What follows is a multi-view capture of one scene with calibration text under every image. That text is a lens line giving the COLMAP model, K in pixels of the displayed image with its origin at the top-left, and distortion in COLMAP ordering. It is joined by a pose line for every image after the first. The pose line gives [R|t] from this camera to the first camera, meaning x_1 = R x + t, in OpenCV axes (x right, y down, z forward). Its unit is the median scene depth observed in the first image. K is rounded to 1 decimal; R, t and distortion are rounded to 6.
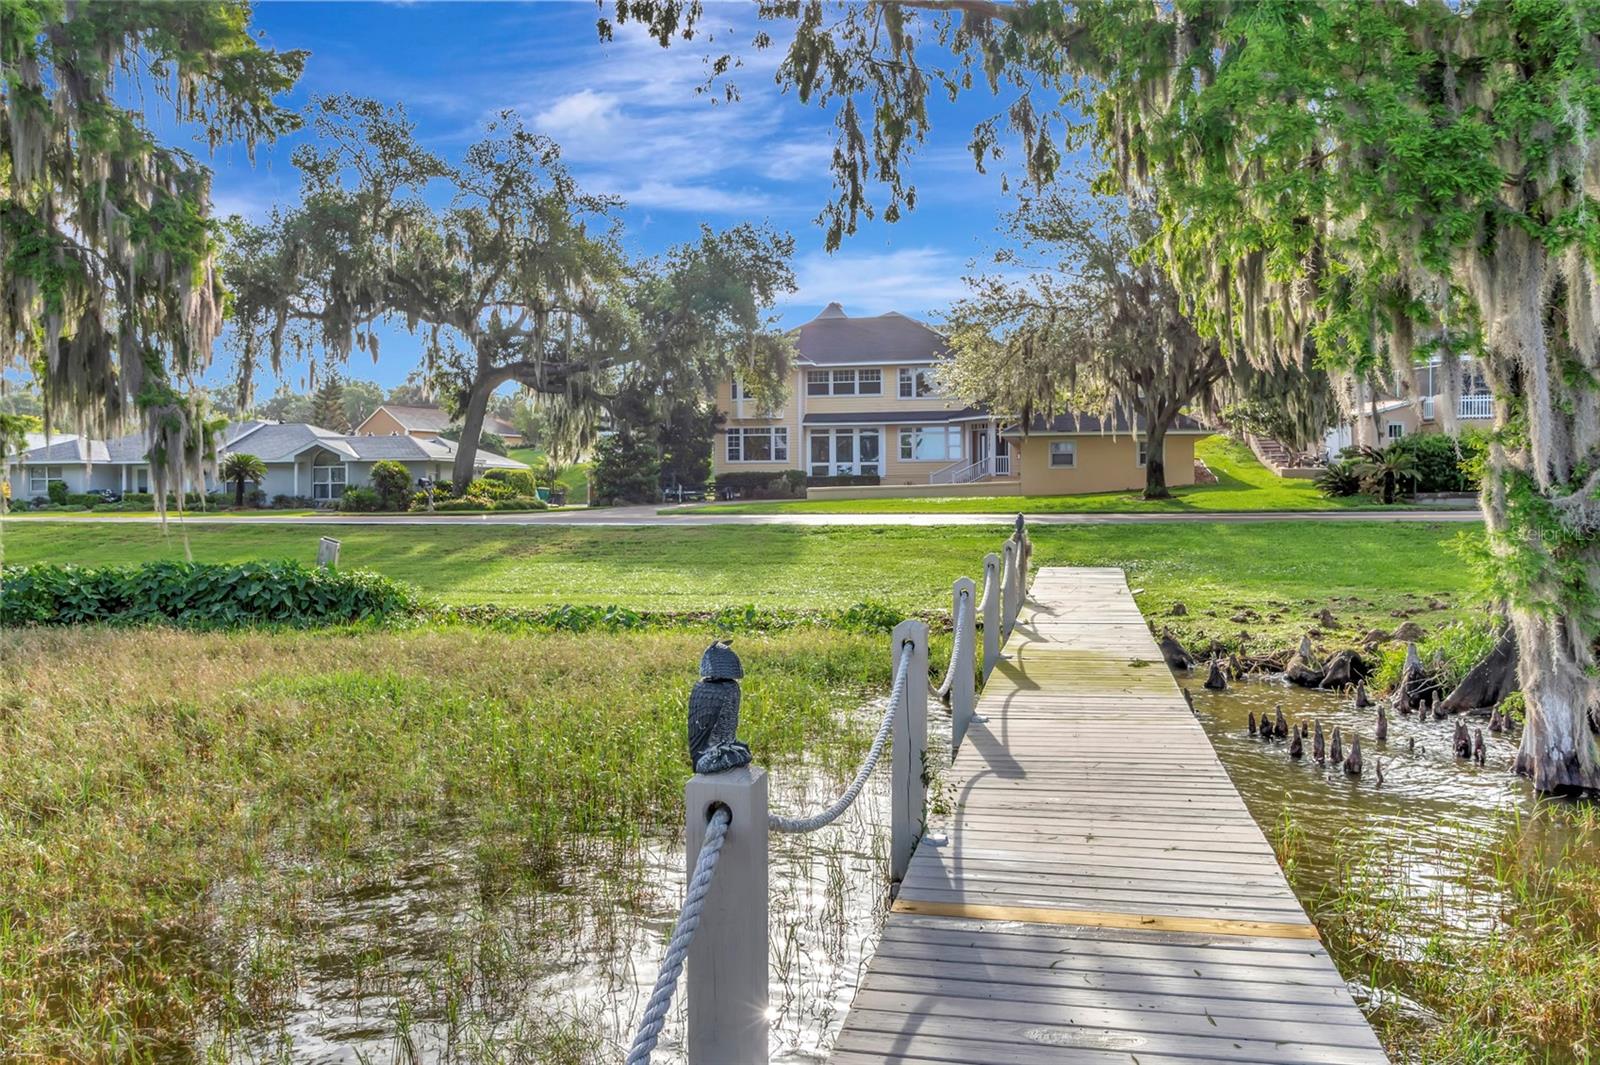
lens RADIAL K [[1295.5, 0, 800.0], [0, 1295.5, 532.5], [0, 0, 1]] dist [-0.002551, -0.002337]
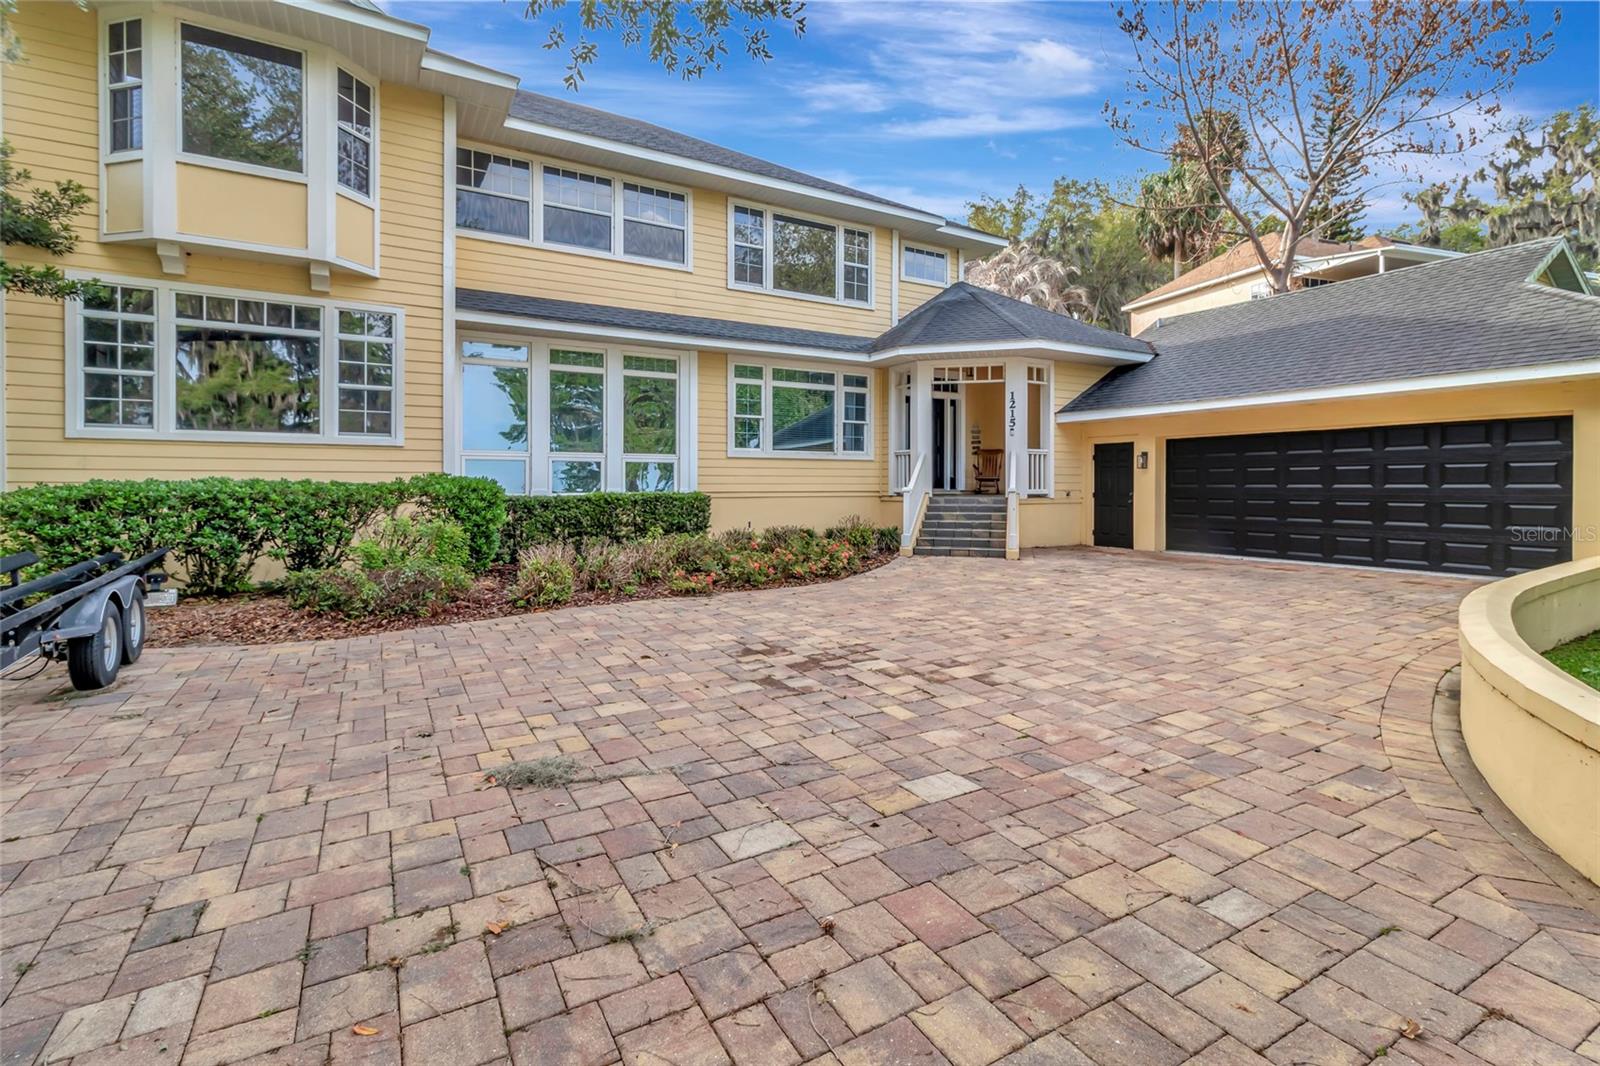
lens RADIAL K [[745.8, 0, 807.9], [0, 745.8, 488.9], [0, 0, 1]] dist [0.005533, 0.000686]
pose [[0.729679, 0.002024, 0.683786, -0.053162], [0.014988, 0.999708, -0.018953, -0.040690], [-0.683625, 0.024079, 0.729436, 0.827653]]
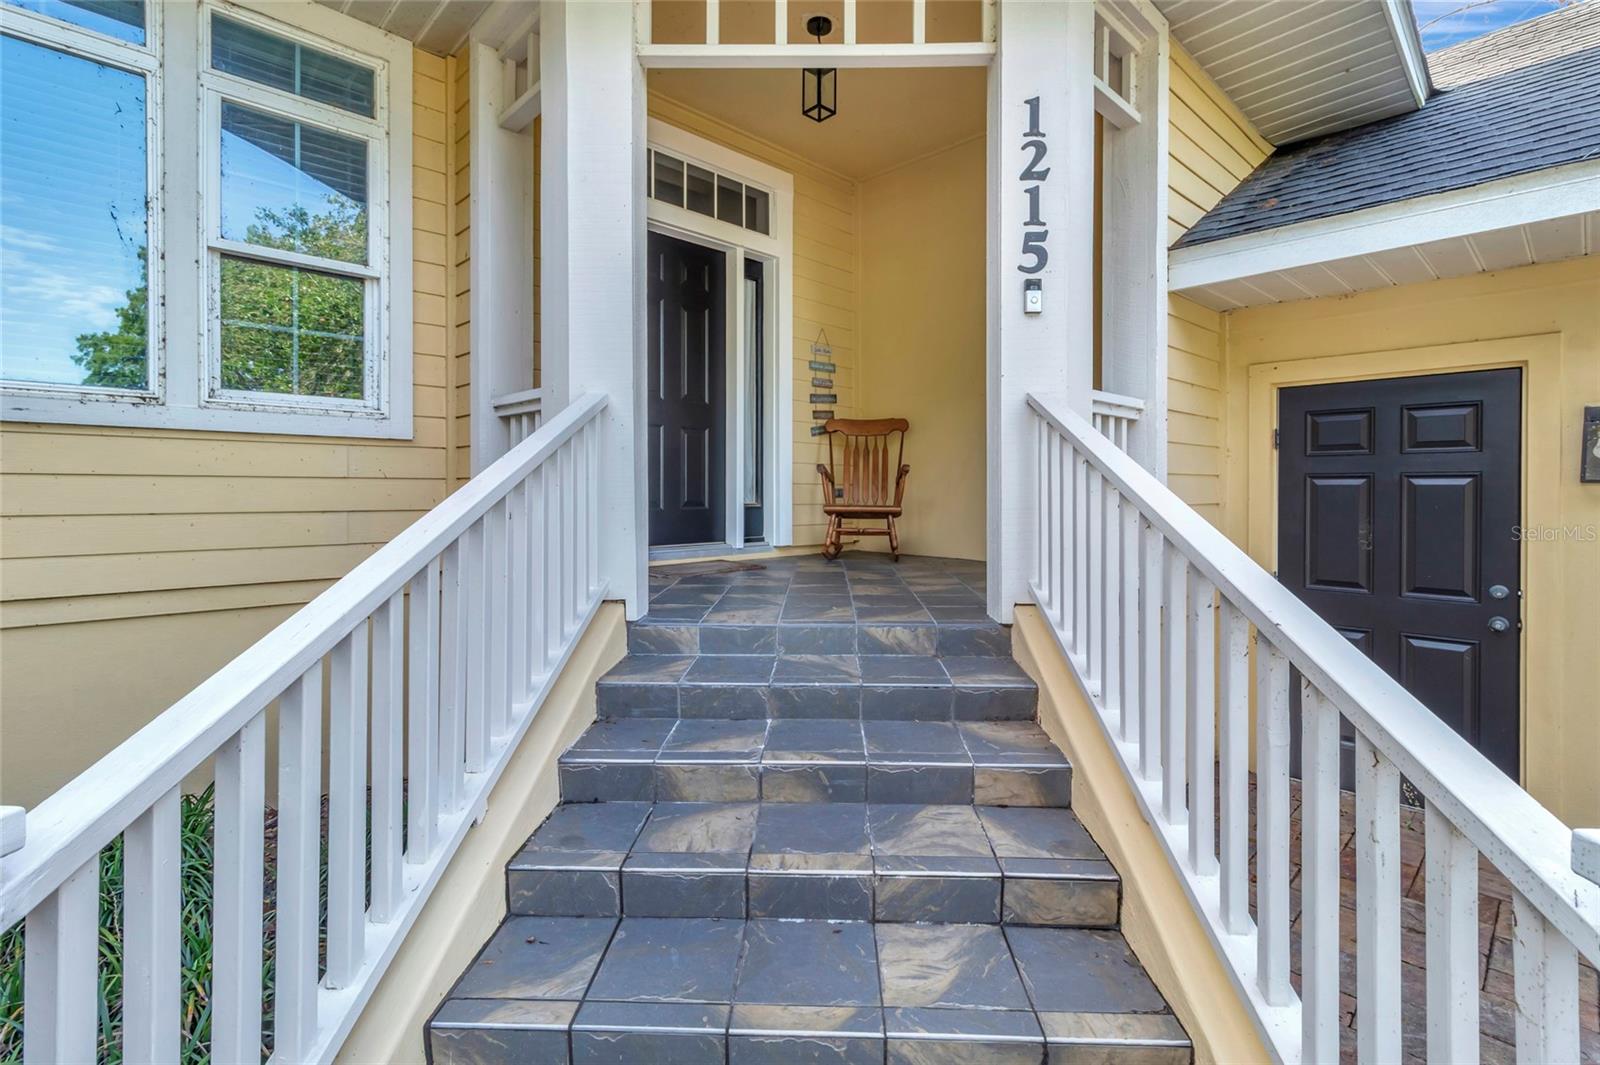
lens RADIAL K [[745.8, 0, 807.9], [0, 745.8, 488.4], [0, 0, 1]] dist [0.005533, 0.000686]
pose [[0.538115, 0.012175, 0.842784, 0.093947], [0.018210, 0.999494, -0.026066, -0.048385], [-0.842675, 0.029374, 0.537621, 0.932347]]
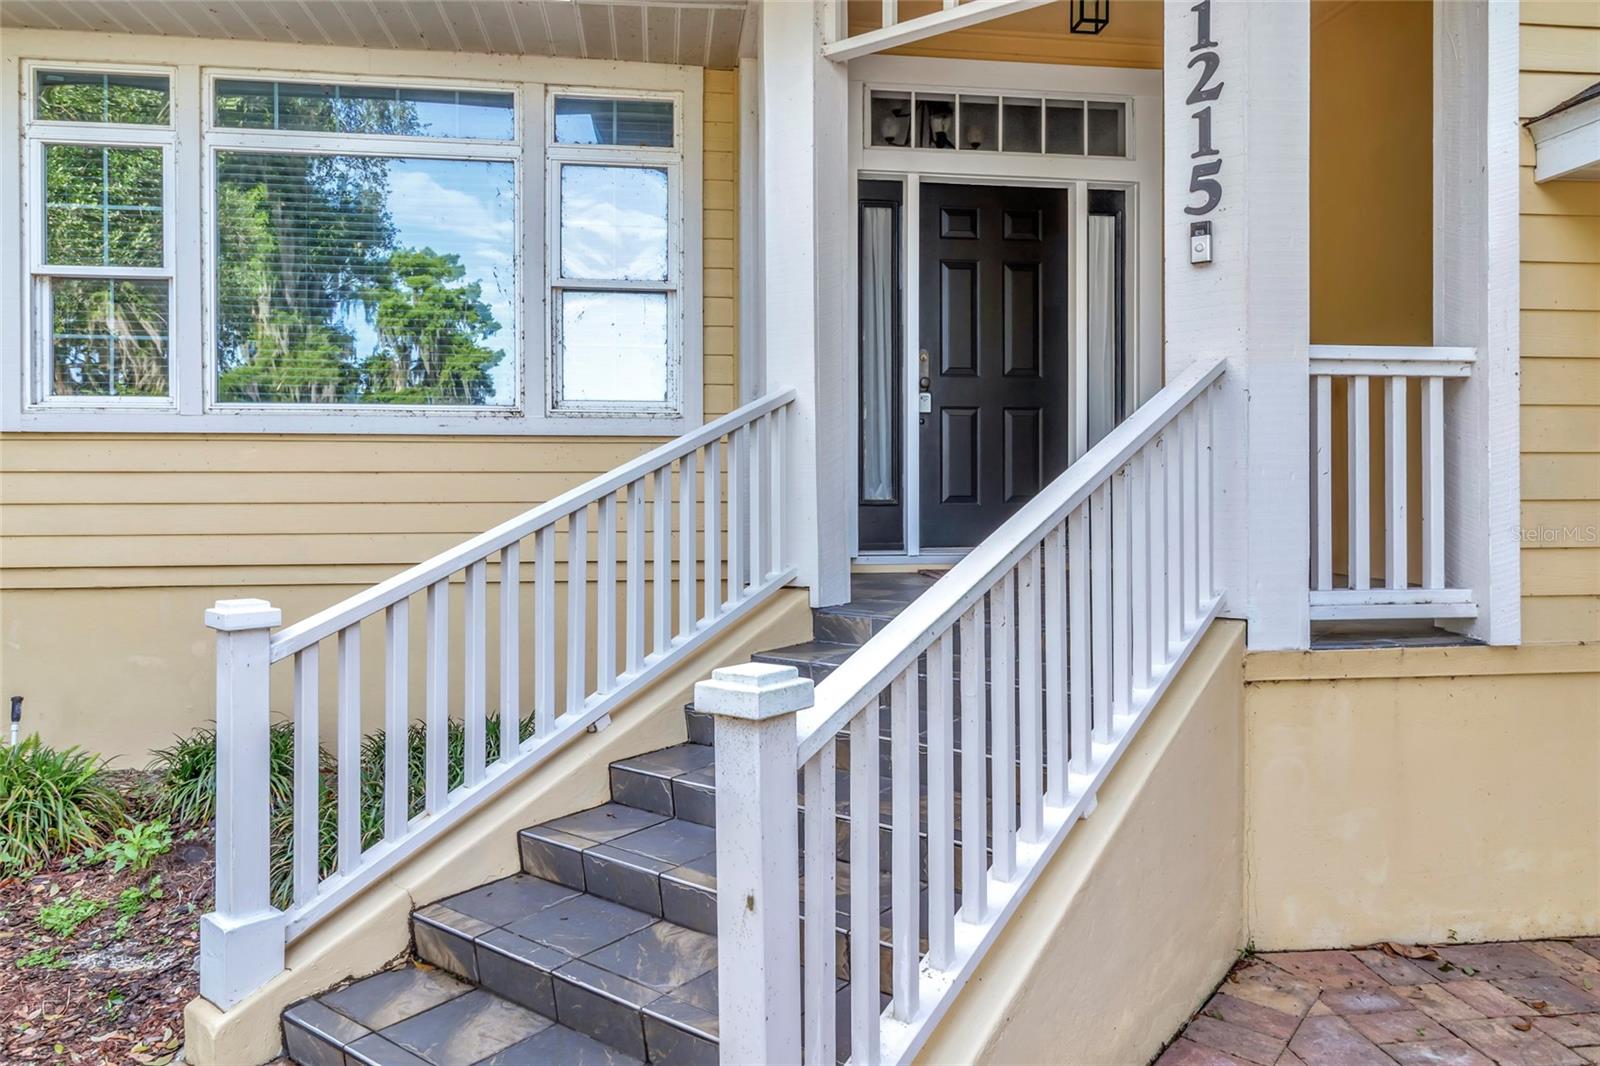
lens RADIAL K [[1097.9, 0, 807.0], [0, 1097.9, 482.3], [0, 0, 1]] dist [-0.007820, -0.004648]
pose [[0.932530, 0.008193, 0.360999, 0.100972], [0.004265, 0.999423, -0.033699, -0.047276], [-0.361067, 0.032965, 0.931957, 0.902509]]
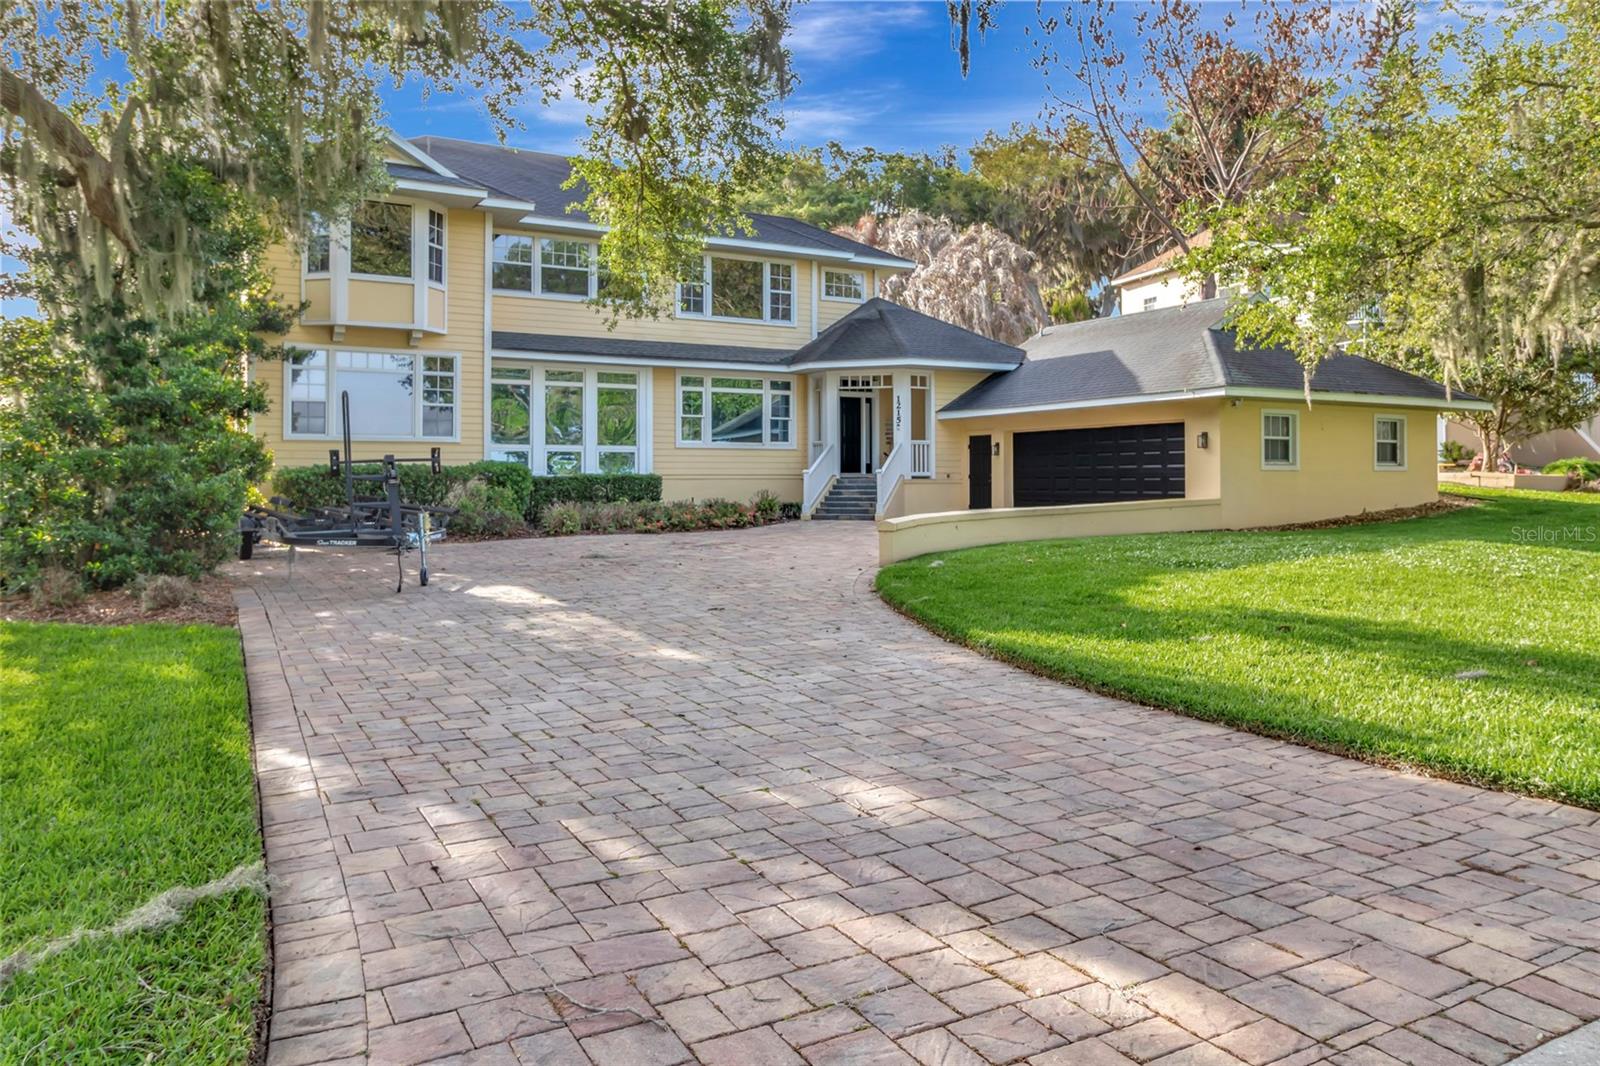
lens RADIAL K [[1097.9, 0, 807.0], [0, 1097.9, 482.3], [0, 0, 1]] dist [-0.007820, -0.004648]
pose [[0.738010, 0.002147, 0.674786, -0.161503], [0.018642, 0.999548, -0.023569, -0.031032], [-0.674532, 0.029973, 0.737637, 0.668096]]
